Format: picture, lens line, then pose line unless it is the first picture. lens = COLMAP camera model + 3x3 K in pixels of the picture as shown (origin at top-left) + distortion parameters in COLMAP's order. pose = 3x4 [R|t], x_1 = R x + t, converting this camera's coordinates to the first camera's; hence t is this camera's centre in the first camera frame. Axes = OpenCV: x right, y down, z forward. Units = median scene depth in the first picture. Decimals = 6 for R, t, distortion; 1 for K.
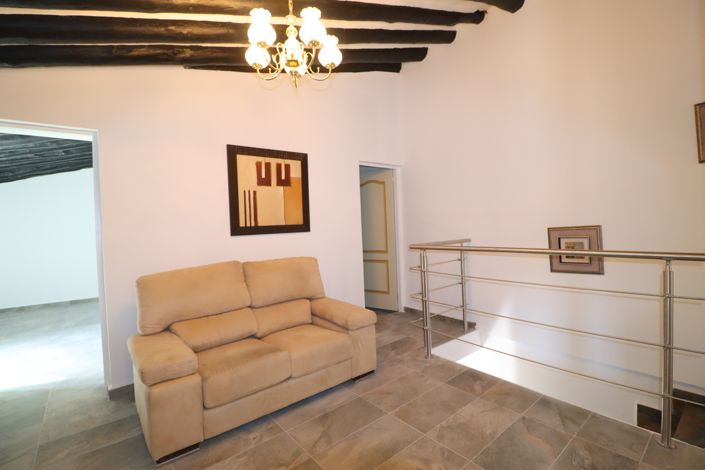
lens RADIAL K [[326.7, 0, 356.6], [0, 326.7, 231.1], [0, 0, 1]] dist [-0.000956, -0.013232]
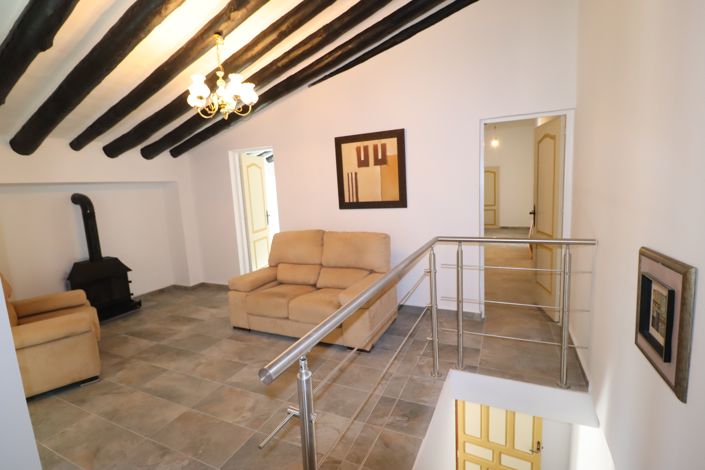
lens RADIAL K [[326.7, 0, 356.6], [0, 326.7, 231.1], [0, 0, 1]] dist [-0.000956, -0.013232]
pose [[0.438308, 0.129642, -0.889426, 0.768158], [0.011784, 0.988630, 0.149909, -0.088638], [0.898748, -0.076187, 0.431796, 0.464756]]
